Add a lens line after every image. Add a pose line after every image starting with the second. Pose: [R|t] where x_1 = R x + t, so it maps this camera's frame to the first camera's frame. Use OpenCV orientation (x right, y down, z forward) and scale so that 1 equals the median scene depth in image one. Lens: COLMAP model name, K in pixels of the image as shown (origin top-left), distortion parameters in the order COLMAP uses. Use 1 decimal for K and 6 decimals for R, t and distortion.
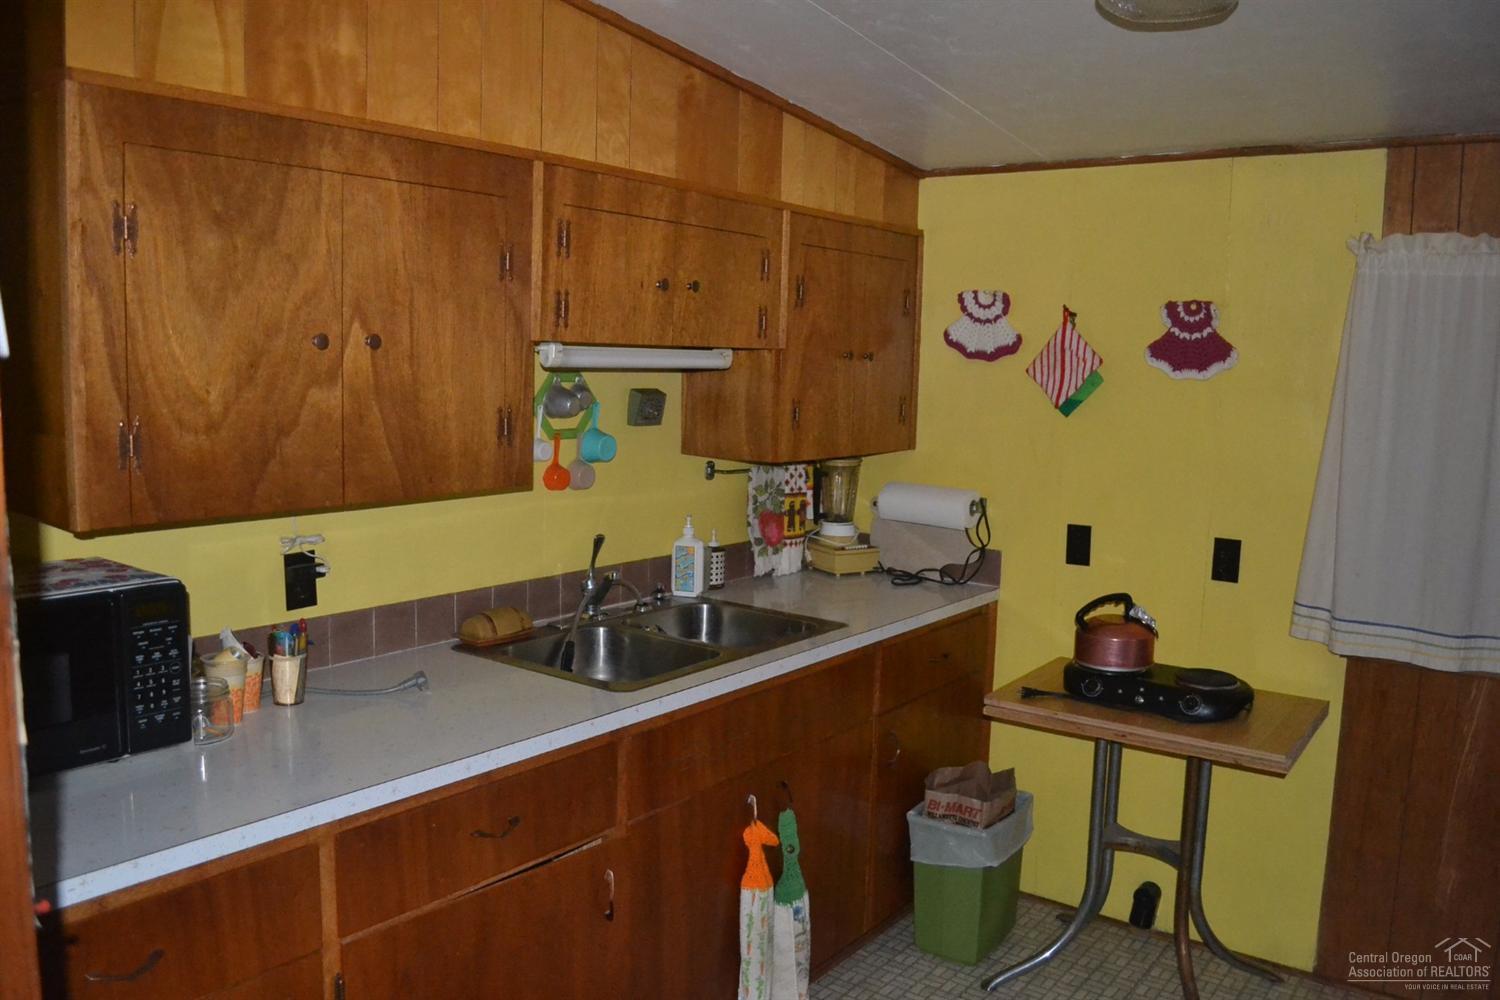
lens RADIAL K [[1196.0, 0, 750.0], [0, 1196.0, 500.0], [0, 0, 1]] dist [-0.081130, 0.004186]
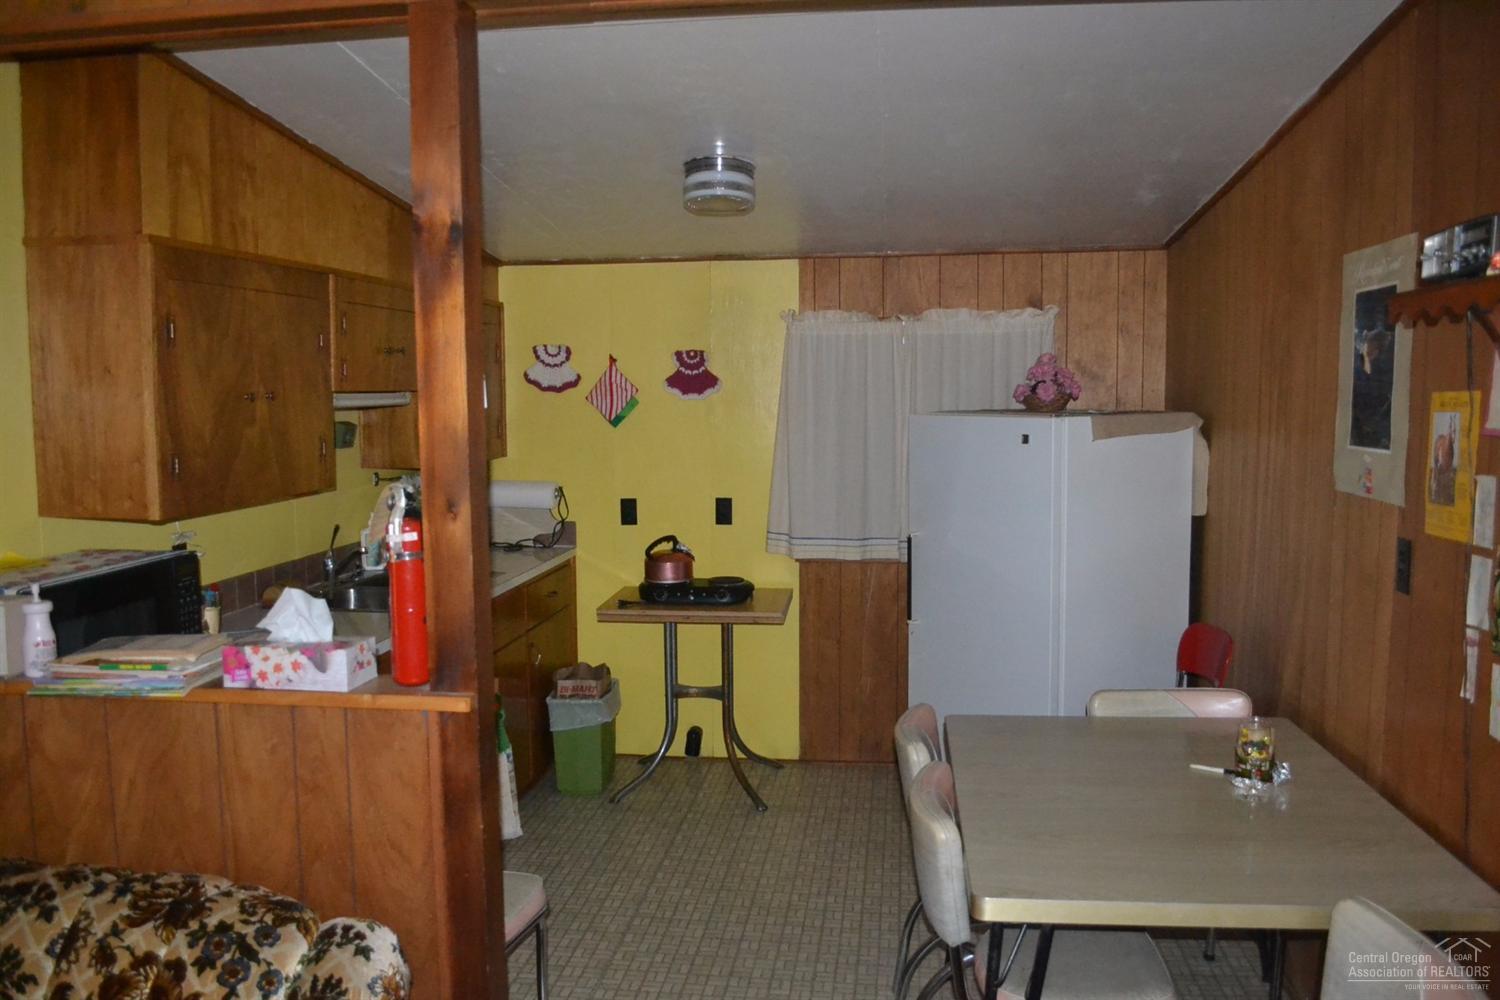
lens RADIAL K [[1196.0, 0, 750.0], [0, 1196.0, 500.0], [0, 0, 1]] dist [-0.081130, 0.004186]
pose [[0.871364, -0.075401, 0.484808, -0.351302], [0.084846, 0.996391, 0.002469, 0.034926], [-0.483244, 0.038982, 0.874617, -0.437160]]
